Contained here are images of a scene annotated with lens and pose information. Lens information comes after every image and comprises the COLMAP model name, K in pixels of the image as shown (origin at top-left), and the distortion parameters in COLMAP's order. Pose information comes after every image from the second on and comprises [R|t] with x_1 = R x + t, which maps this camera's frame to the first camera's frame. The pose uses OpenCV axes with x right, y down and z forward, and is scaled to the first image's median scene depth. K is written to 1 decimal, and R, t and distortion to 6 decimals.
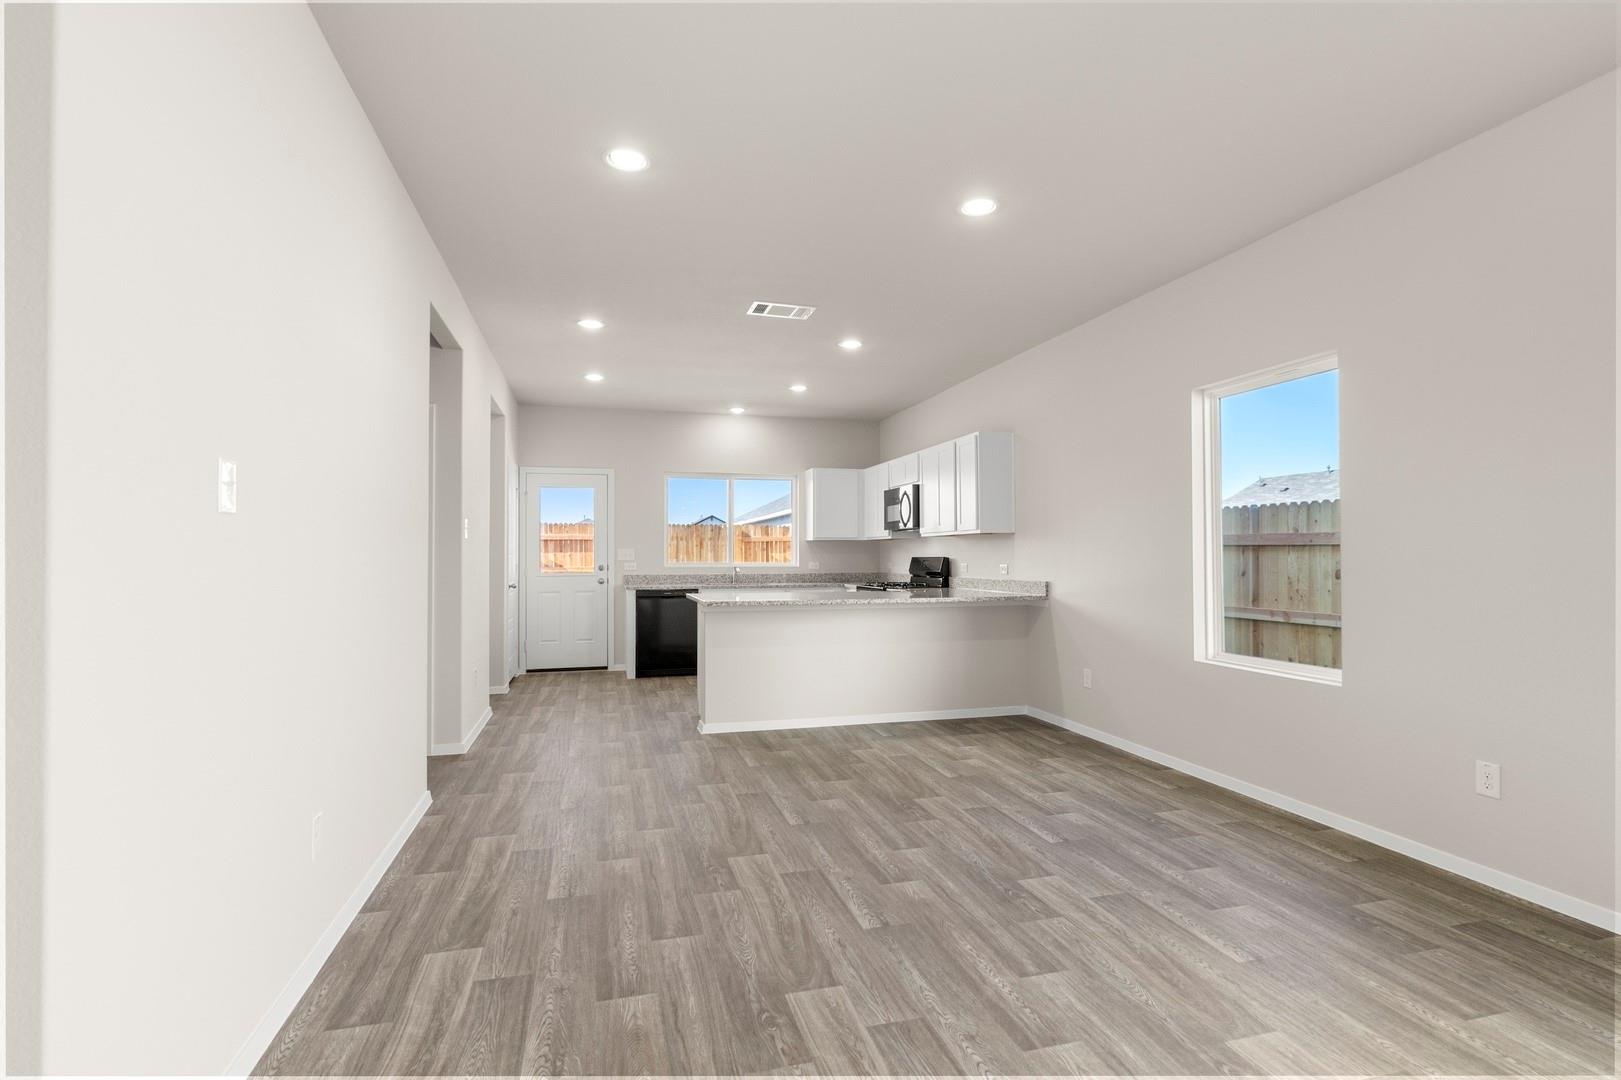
lens RADIAL K [[790.0, 0, 808.6], [0, 790.0, 544.2], [0, 0, 1]] dist [-0.007088, -0.000160]
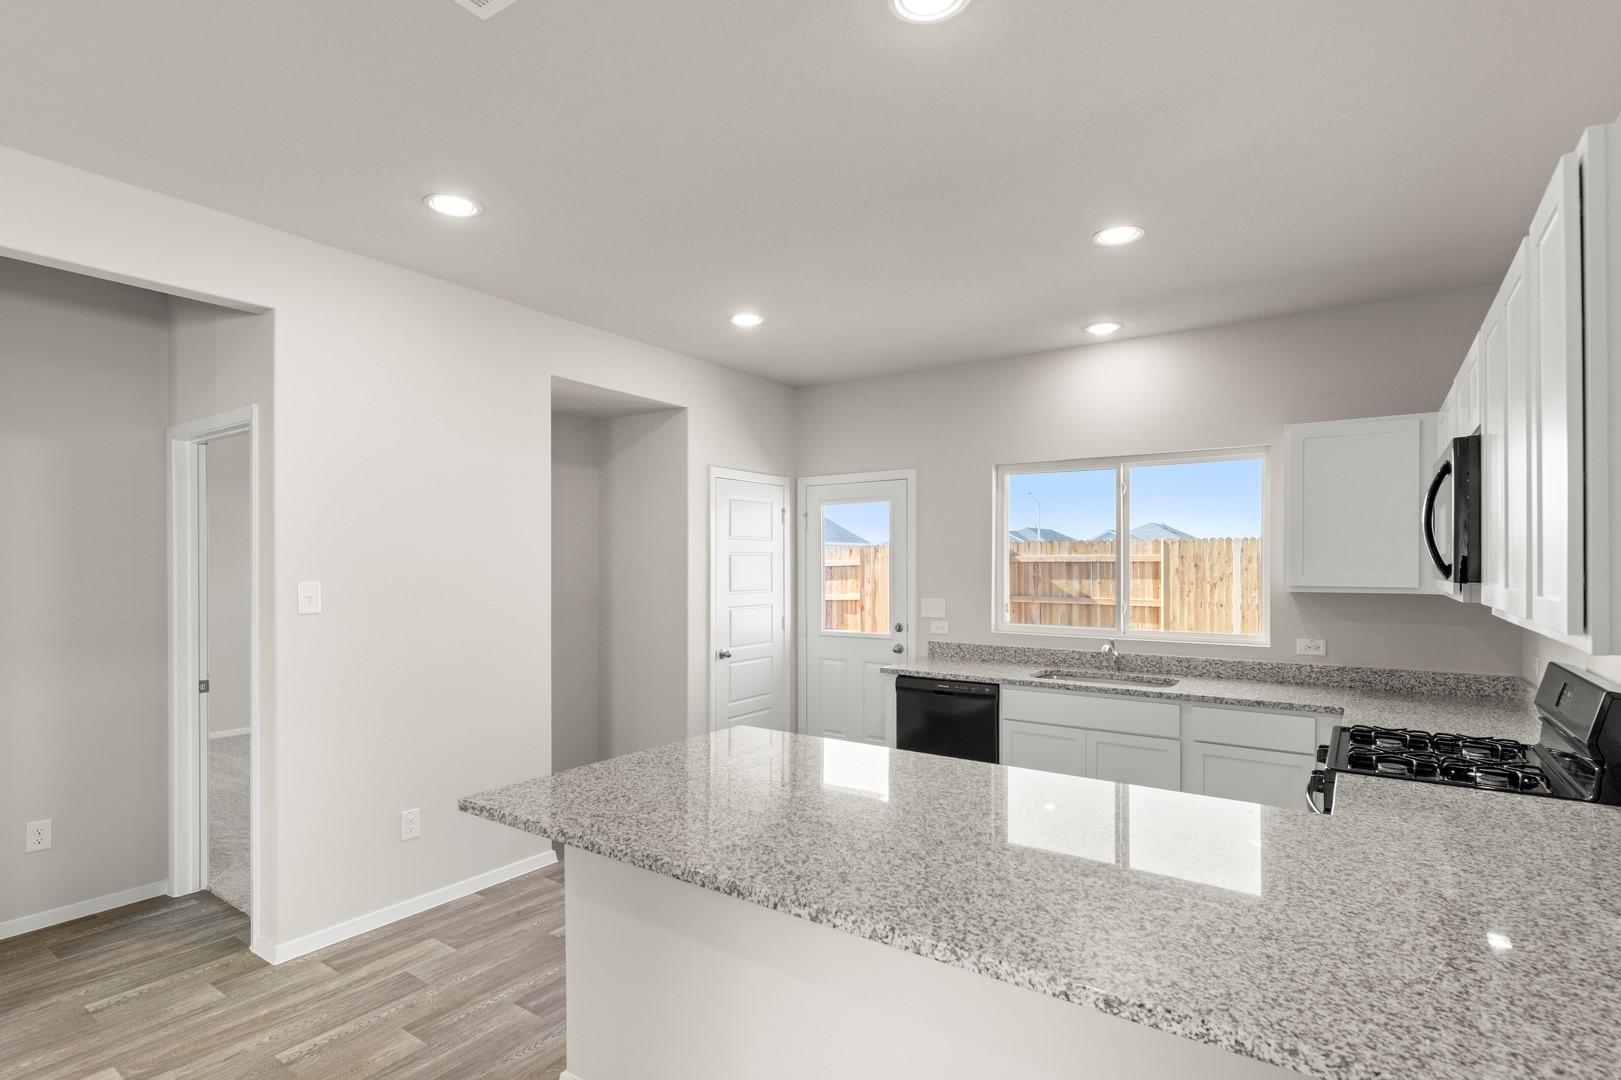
lens RADIAL K [[790.0, 0, 808.6], [0, 790.0, 544.2], [0, 0, 1]] dist [-0.007088, -0.000160]
pose [[0.644989, -0.015282, -0.764039, 0.177425], [0.010073, 0.999883, -0.011495, -0.030714], [0.764125, -0.000282, 0.645068, 0.546265]]
